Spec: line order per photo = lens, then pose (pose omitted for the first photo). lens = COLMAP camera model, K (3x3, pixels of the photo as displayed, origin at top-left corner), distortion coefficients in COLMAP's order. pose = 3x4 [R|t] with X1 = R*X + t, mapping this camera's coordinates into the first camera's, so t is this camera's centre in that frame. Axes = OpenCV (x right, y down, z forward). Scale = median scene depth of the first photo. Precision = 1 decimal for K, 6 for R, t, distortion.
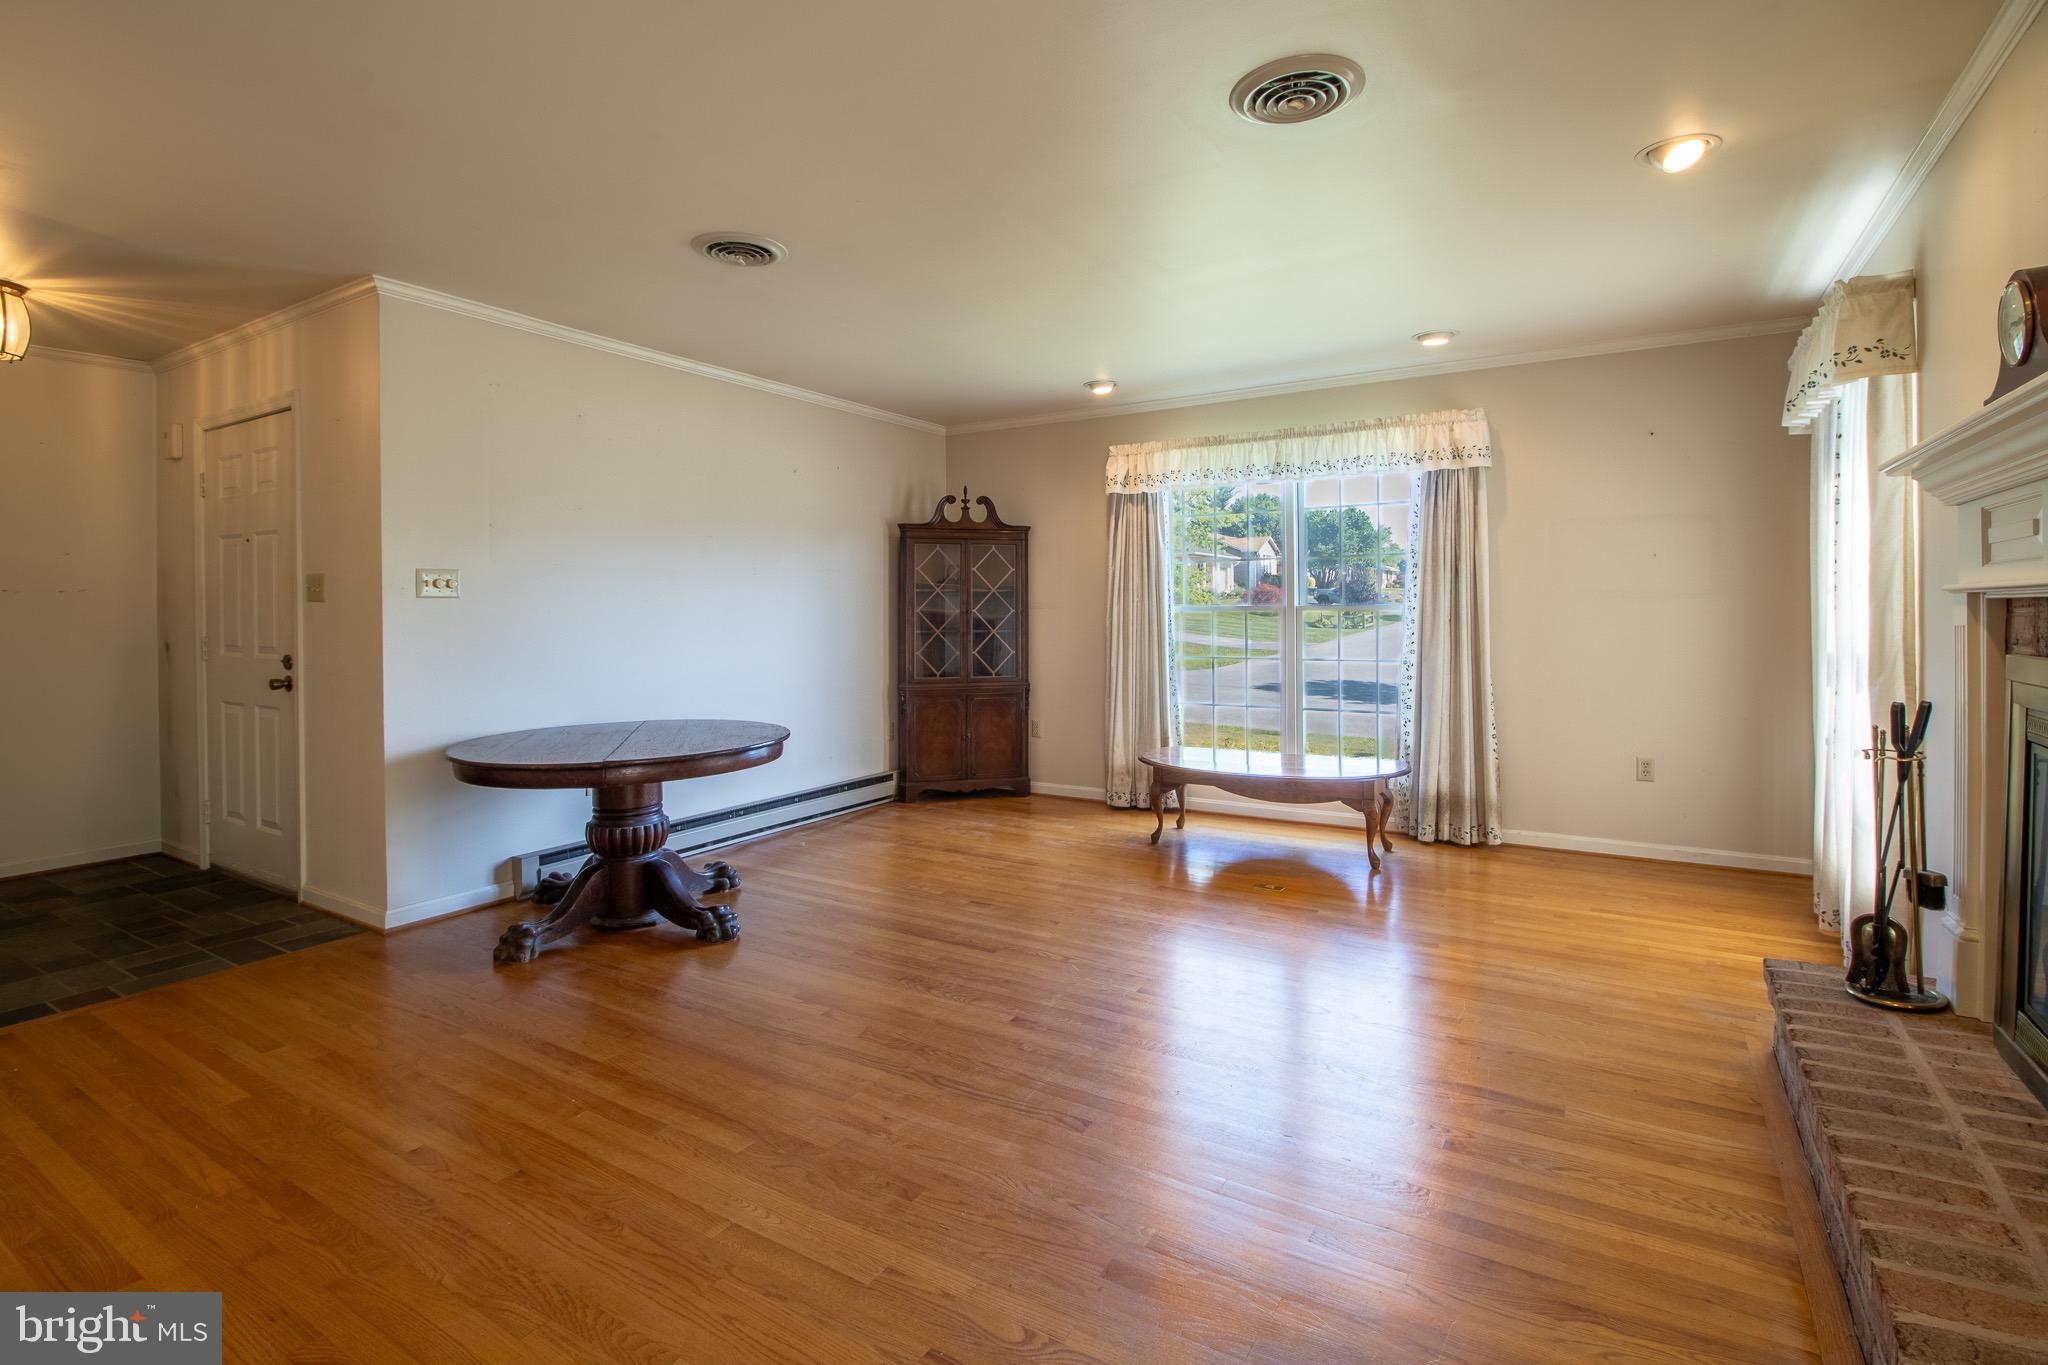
lens RADIAL K [[971.0, 0, 1030.4], [0, 971.0, 630.7], [0, 0, 1]] dist [0.001867, -0.013013]
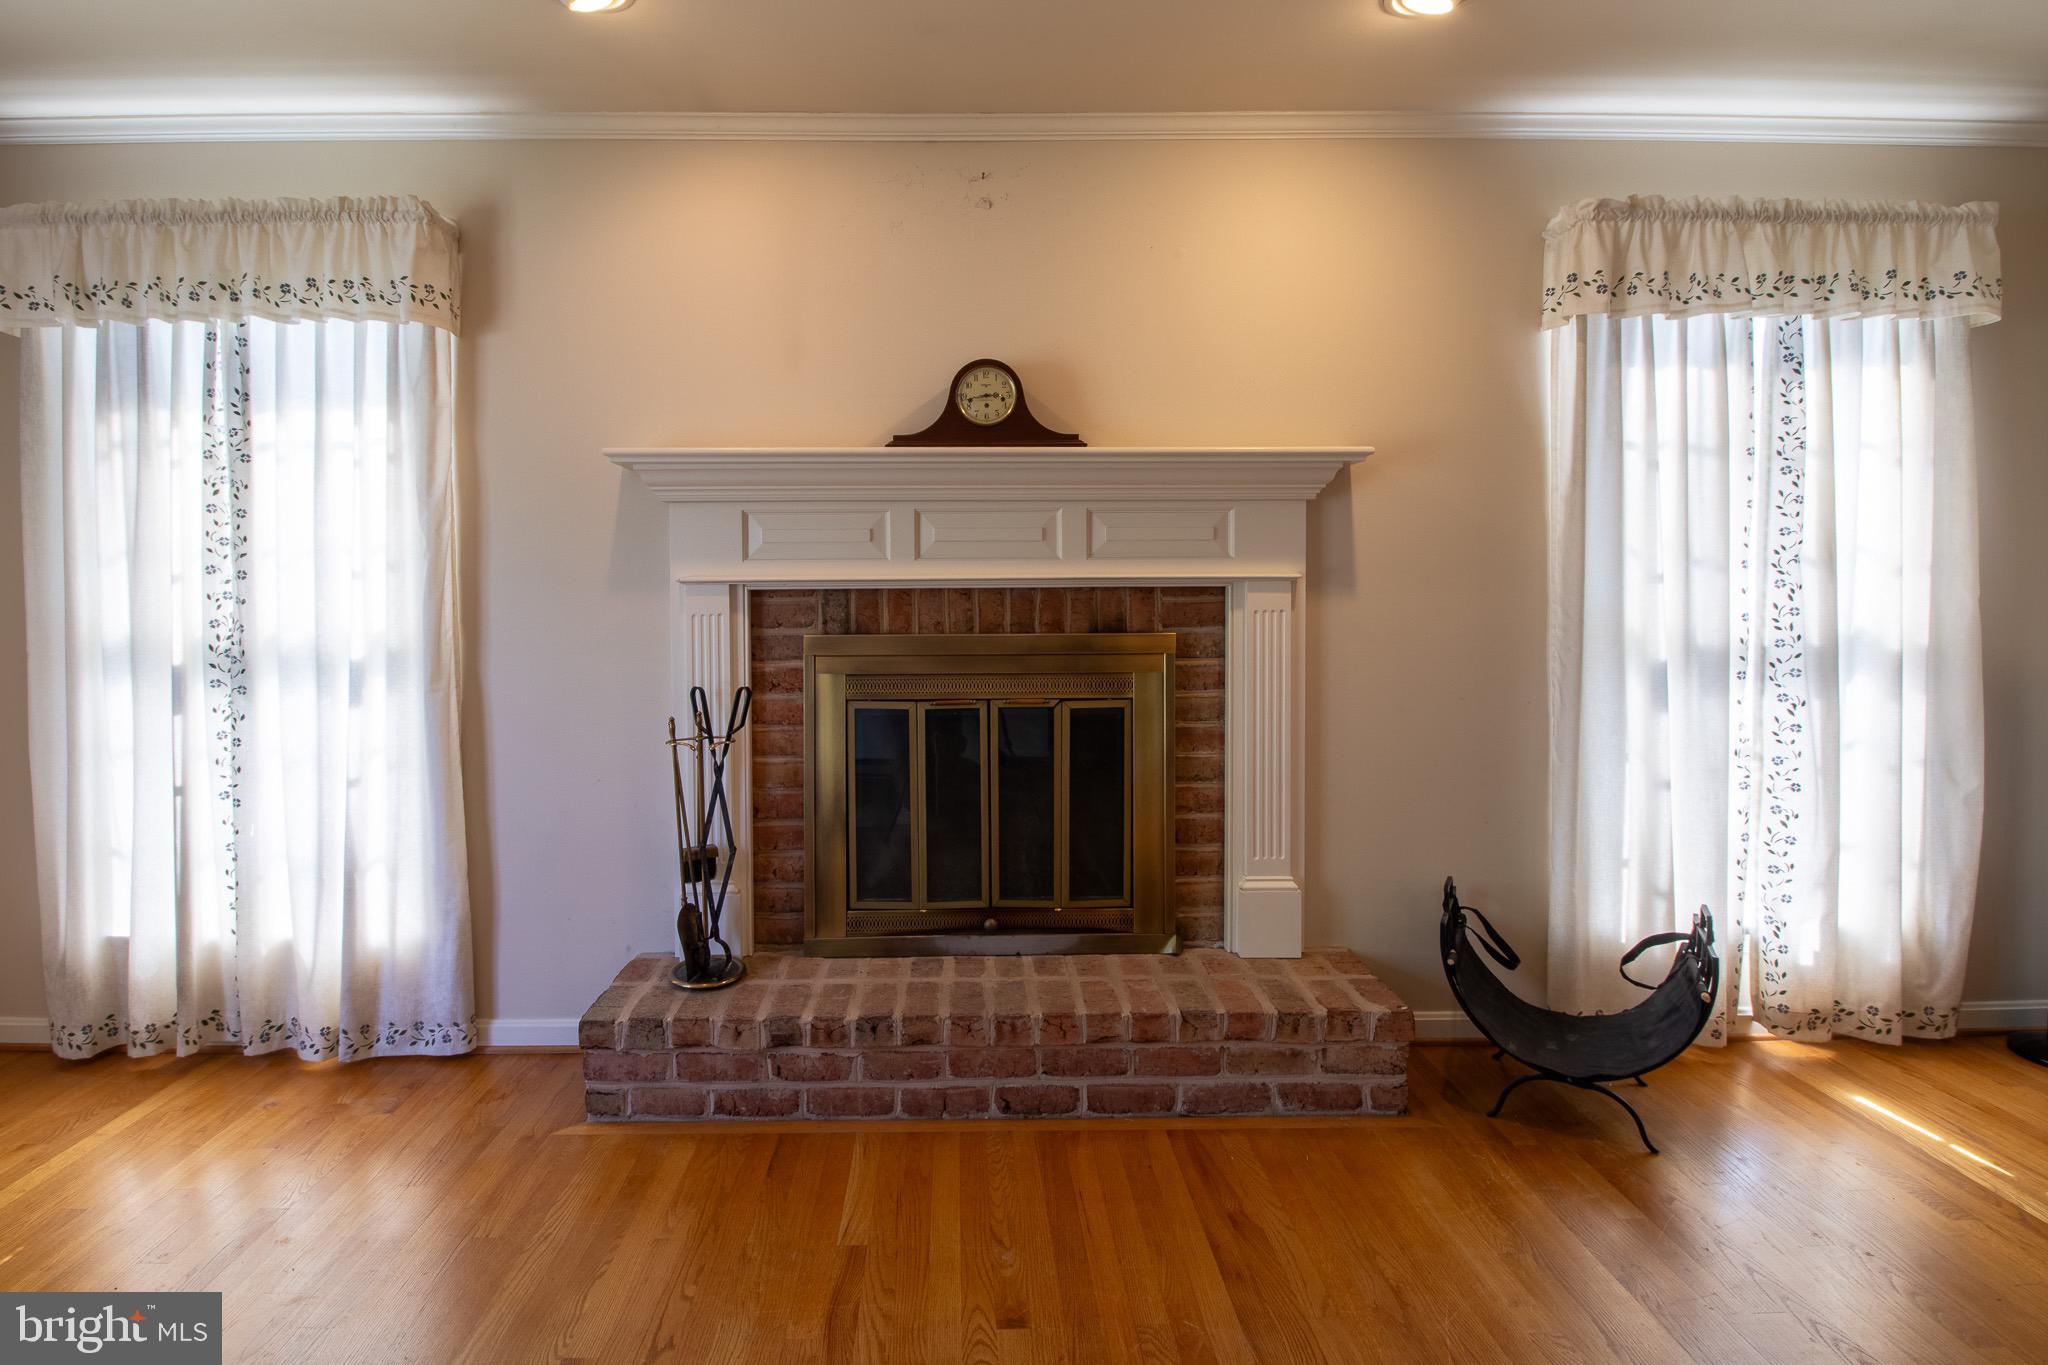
lens RADIAL K [[1028.4, 0, 975.5], [0, 1028.4, 617.1], [0, 0, 1]] dist [0.005515, -0.016519]
pose [[-0.535348, -0.013809, 0.844519, -0.089116], [0.026428, 0.999103, 0.033089, -0.015230], [-0.844218, 0.040033, -0.534503, 0.644785]]
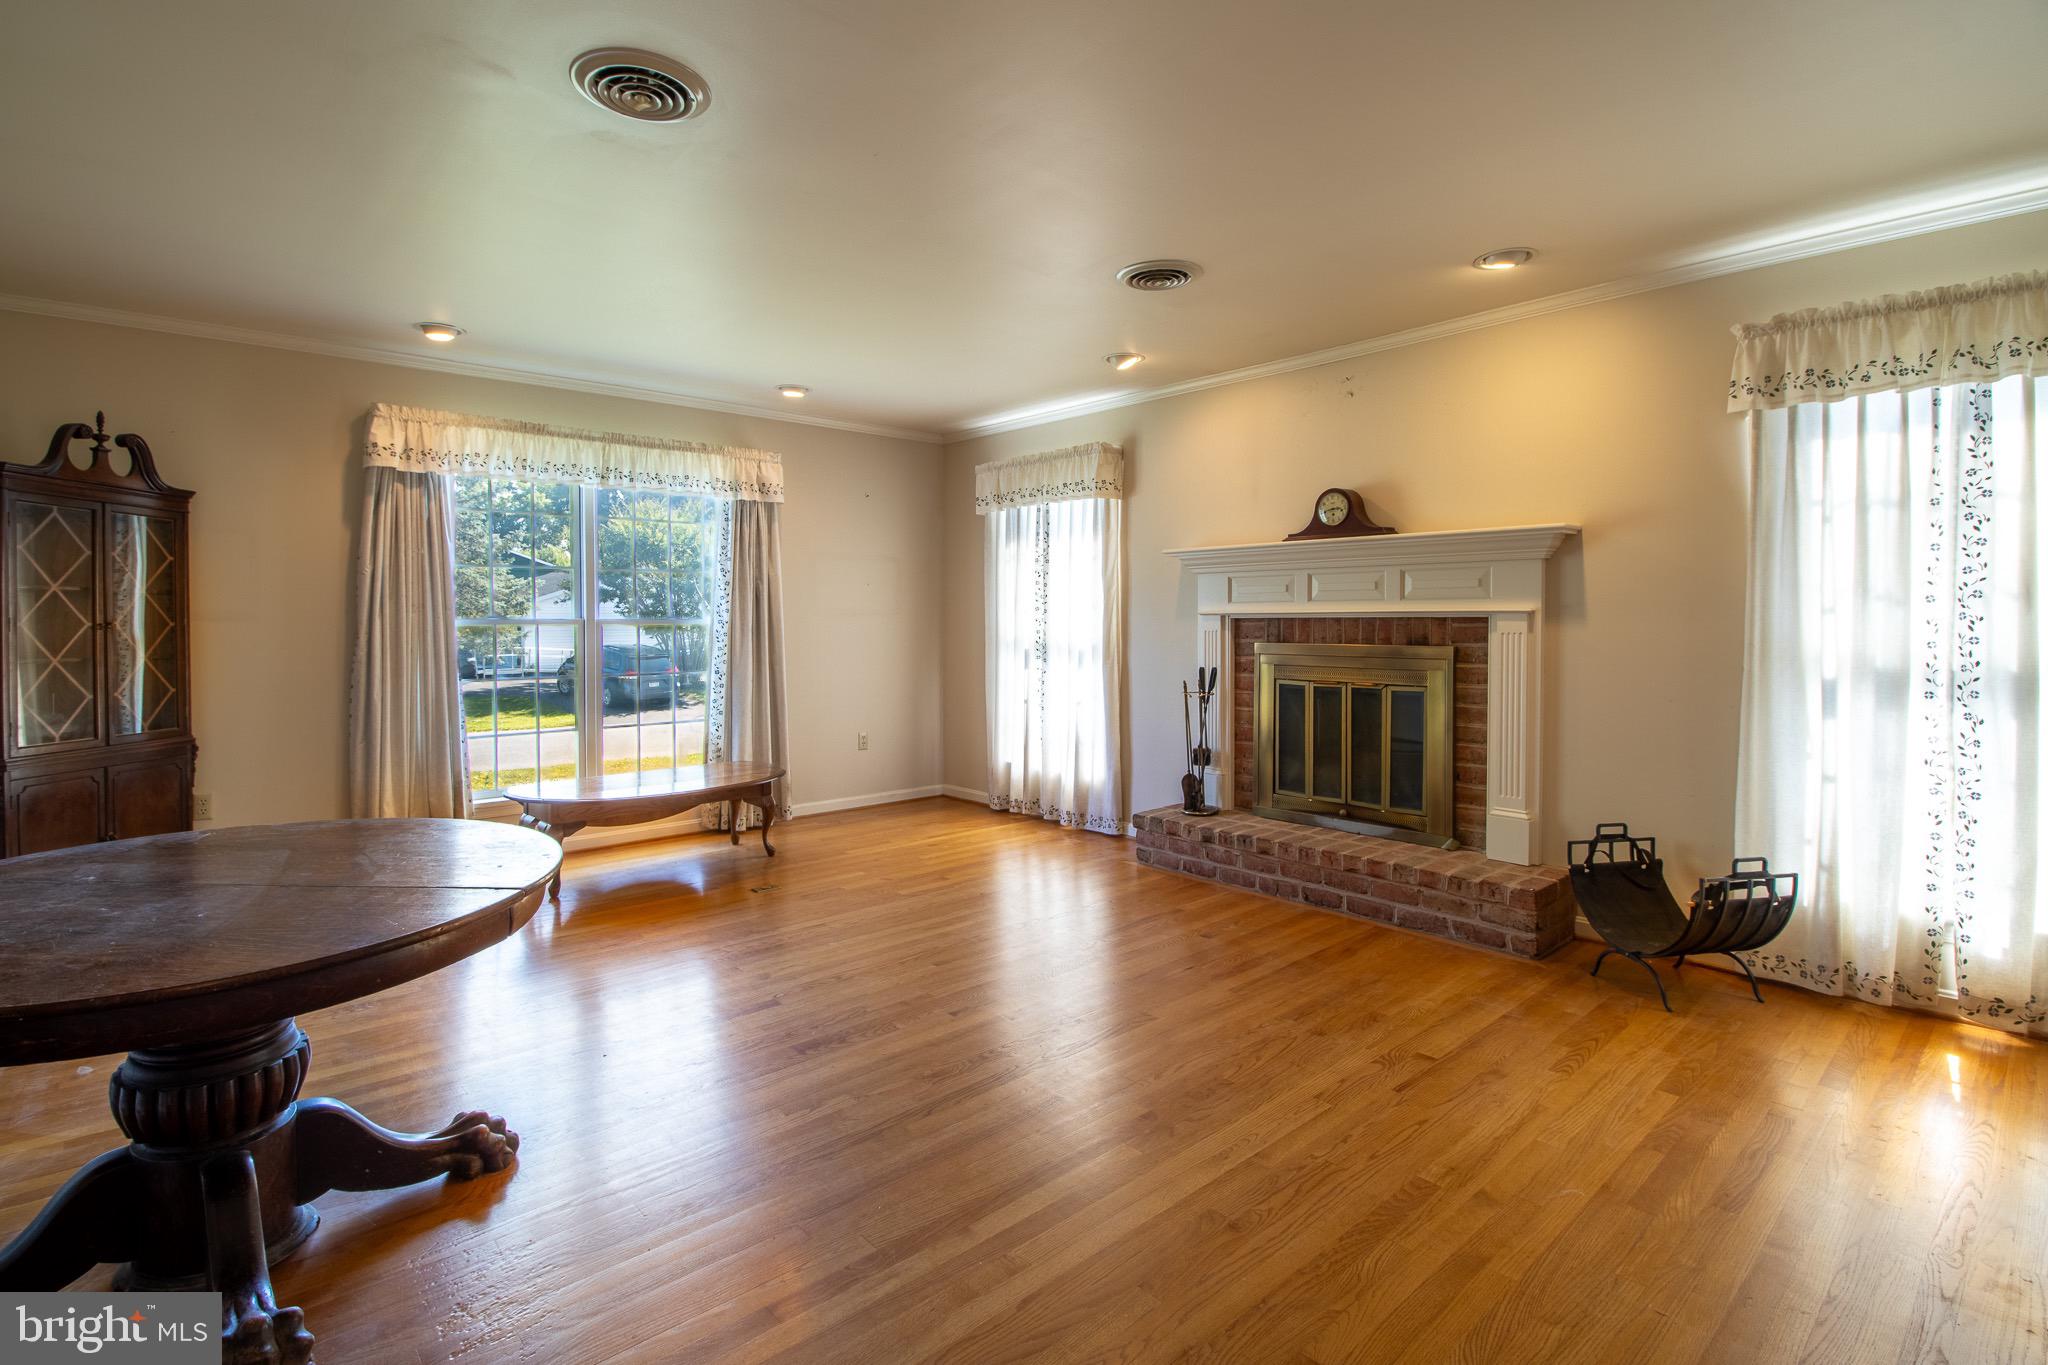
lens RADIAL K [[971.0, 0, 1030.4], [0, 971.0, 630.7], [0, 0, 1]] dist [0.001867, -0.013013]
pose [[0.273805, -0.007224, 0.961758, -0.575409], [0.021460, 0.999769, 0.001400, -0.007616], [-0.961546, 0.020256, 0.273896, 0.374712]]
